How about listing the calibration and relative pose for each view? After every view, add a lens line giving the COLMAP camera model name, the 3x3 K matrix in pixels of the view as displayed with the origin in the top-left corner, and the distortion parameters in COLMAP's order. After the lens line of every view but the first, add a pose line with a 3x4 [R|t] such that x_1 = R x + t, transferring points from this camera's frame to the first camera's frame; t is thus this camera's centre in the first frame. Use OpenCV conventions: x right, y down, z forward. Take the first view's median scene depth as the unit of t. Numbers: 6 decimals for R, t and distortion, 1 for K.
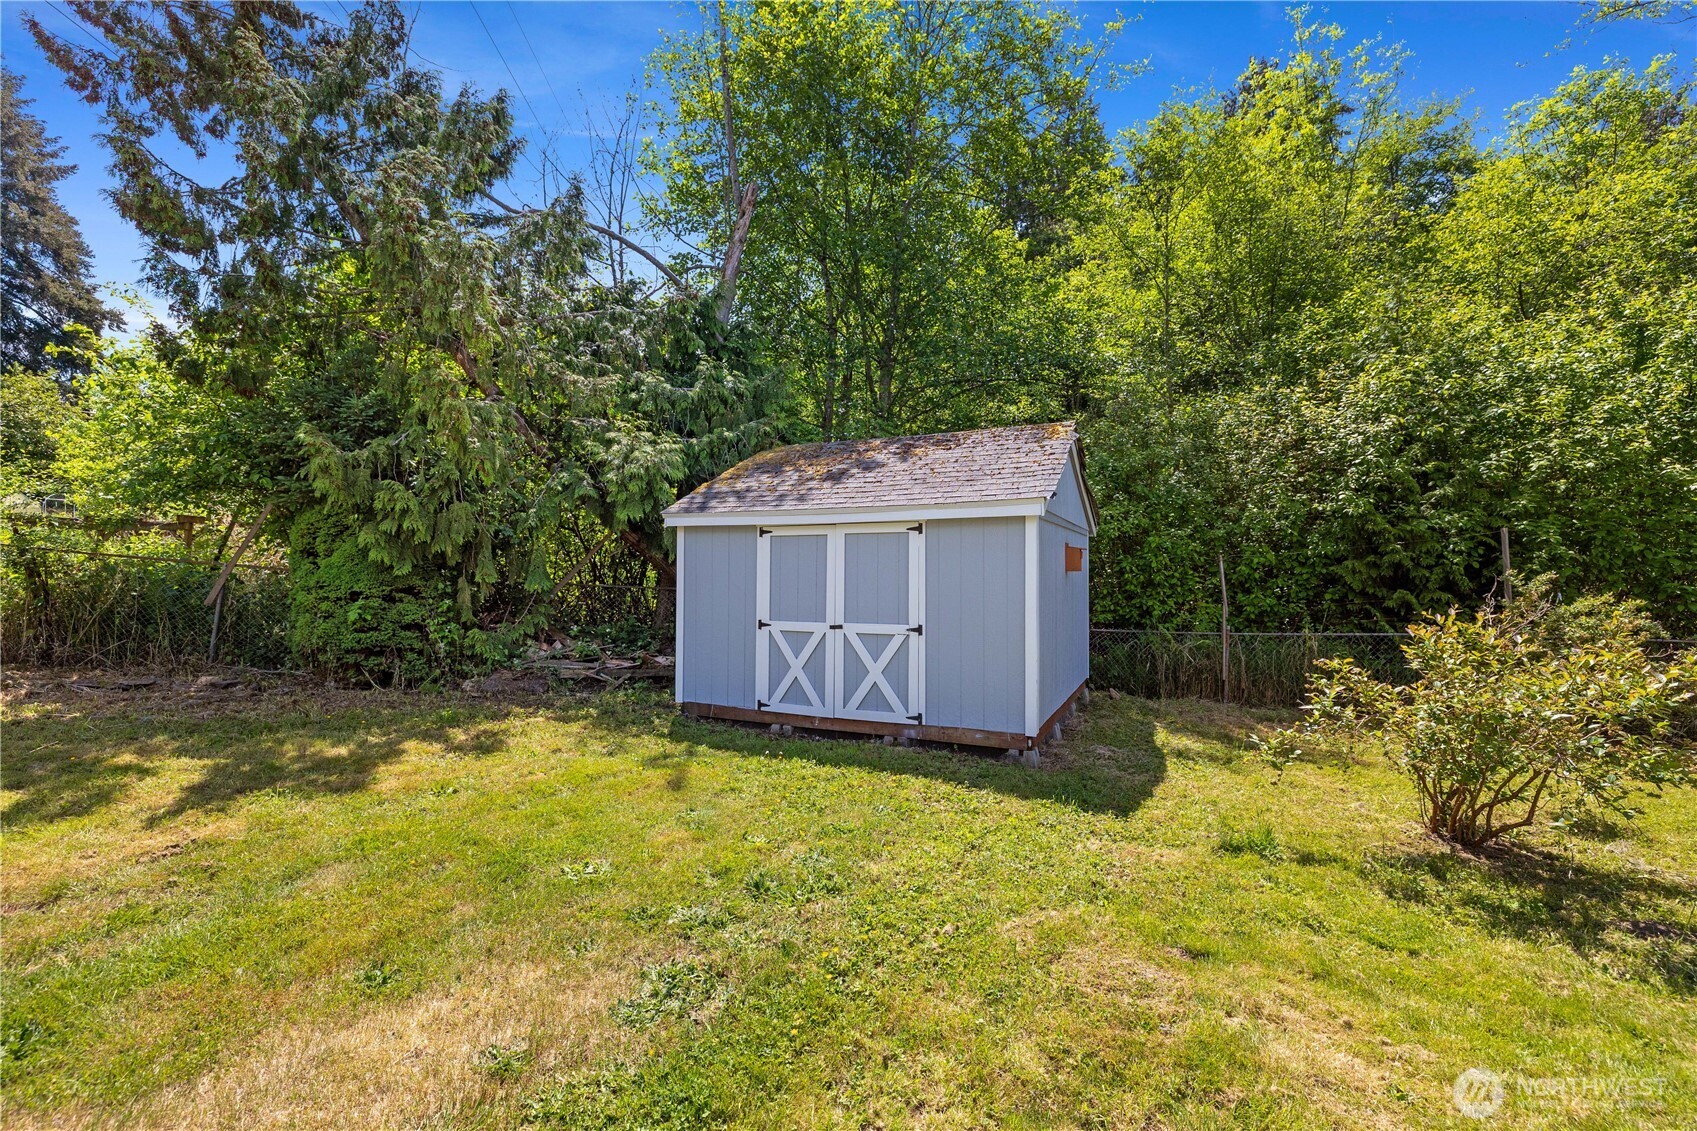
lens RADIAL K [[722.4, 0, 843.9], [0, 722.4, 567.3], [0, 0, 1]] dist [-0.004067, -0.000573]
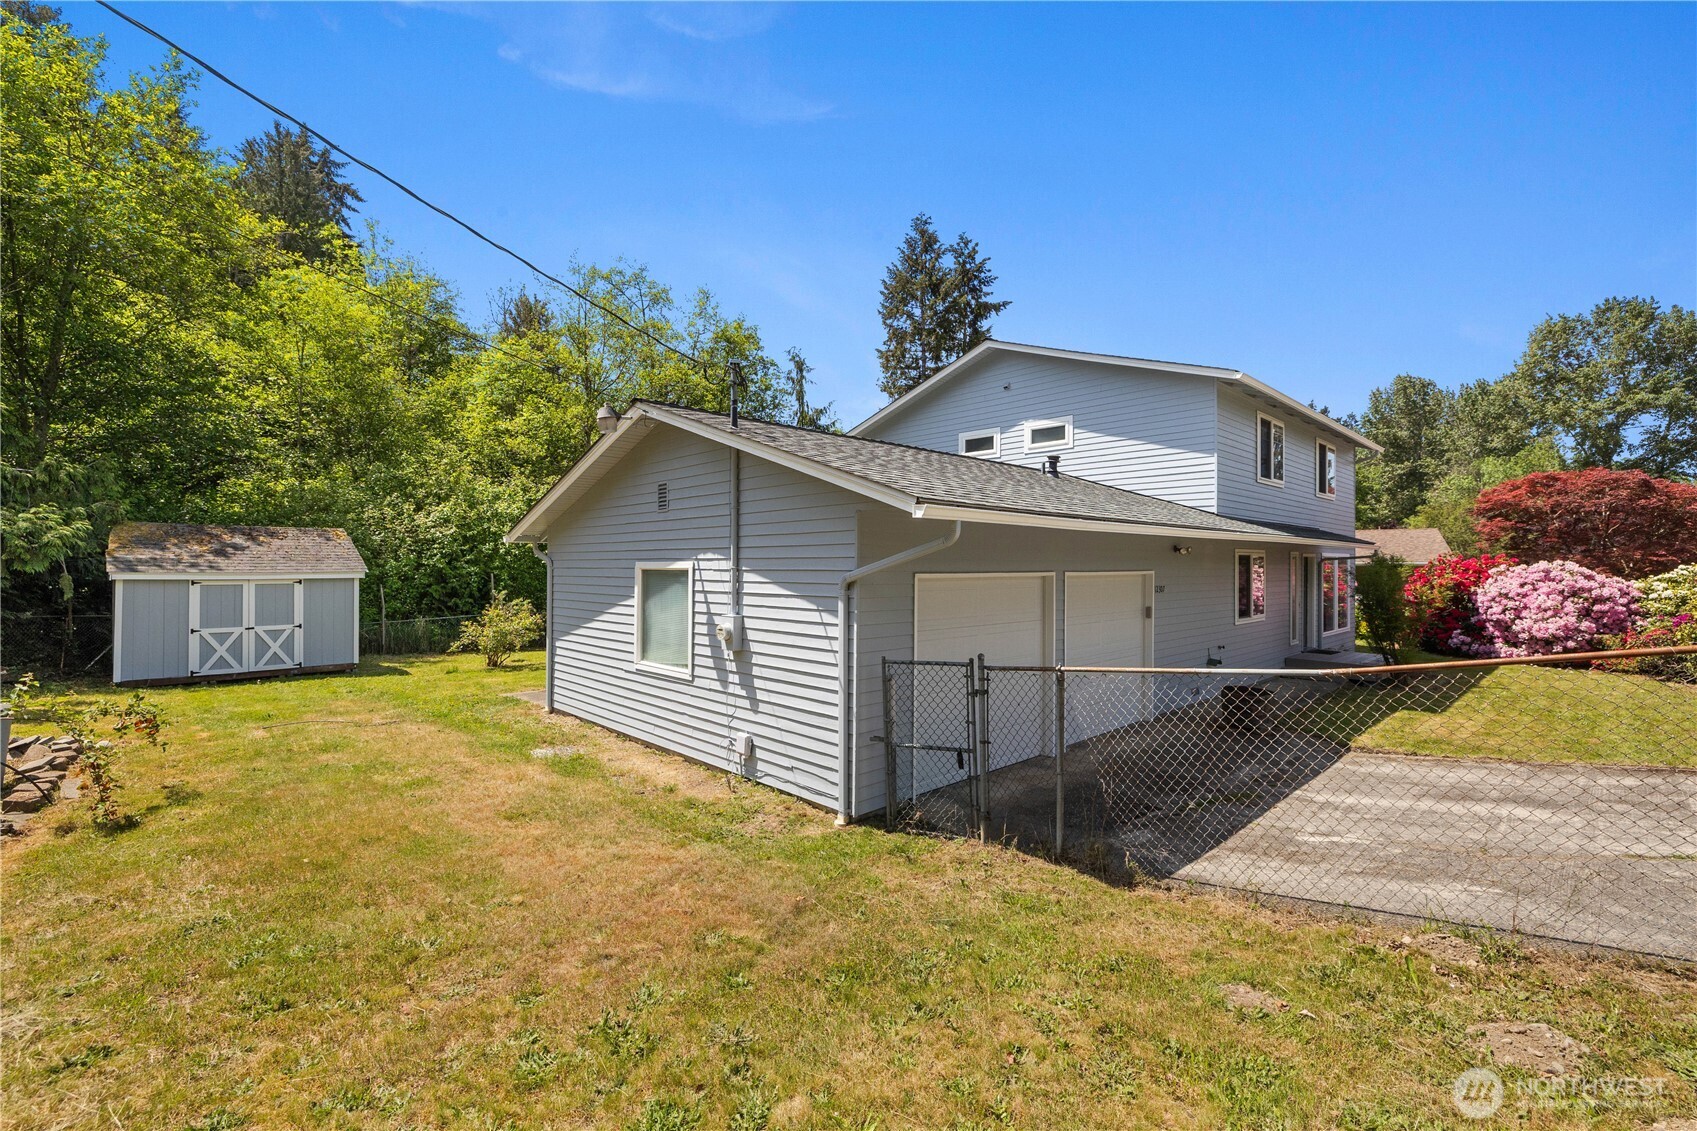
lens RADIAL K [[722.4, 0, 840.9], [0, 722.4, 569.1], [0, 0, 1]] dist [-0.004067, -0.000573]
pose [[0.325310, -0.001291, 0.945606, -1.363484], [-0.003996, 0.999988, 0.002740, -0.098049], [-0.945599, -0.004670, 0.325301, -1.248959]]
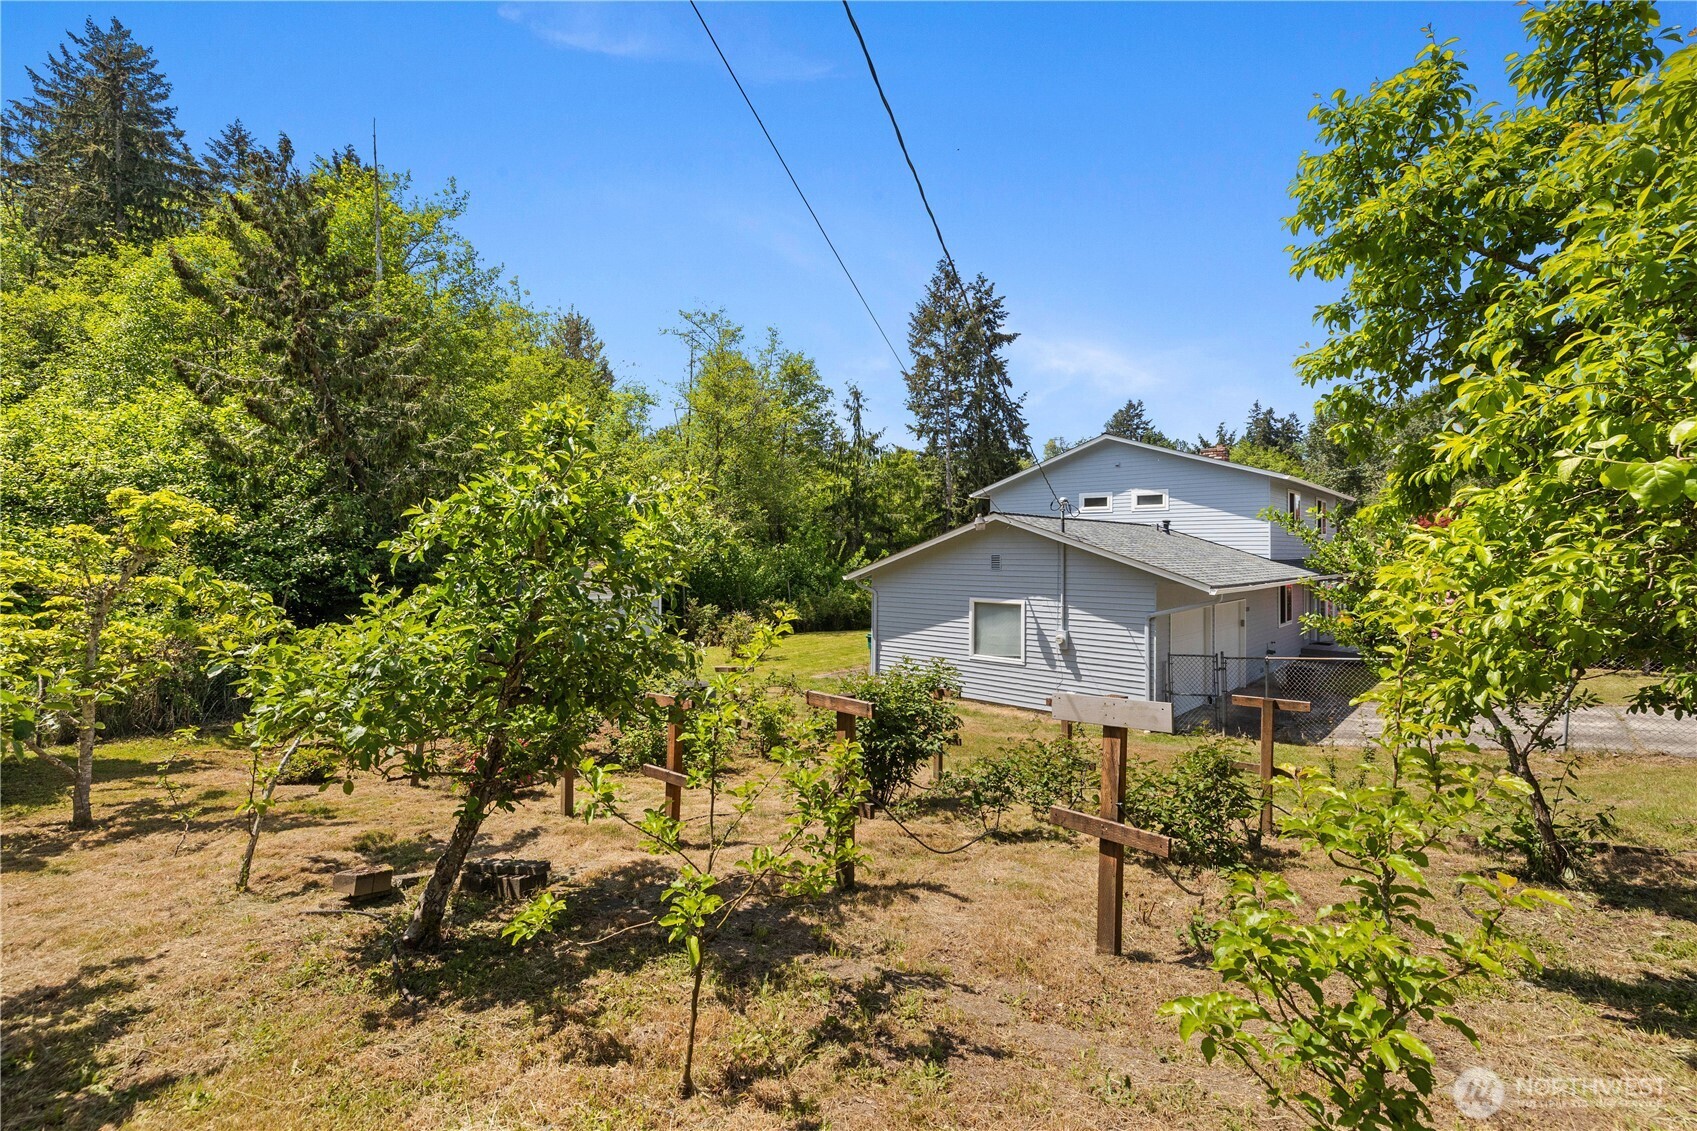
lens RADIAL K [[722.4, 0, 838.2], [0, 722.4, 554.6], [0, 0, 1]] dist [-0.004067, -0.000573]
pose [[0.269879, 0.000243, 0.962894, -2.518273], [-0.004866, 0.999988, 0.001112, -0.237842], [-0.962882, -0.004986, 0.269877, -0.701573]]
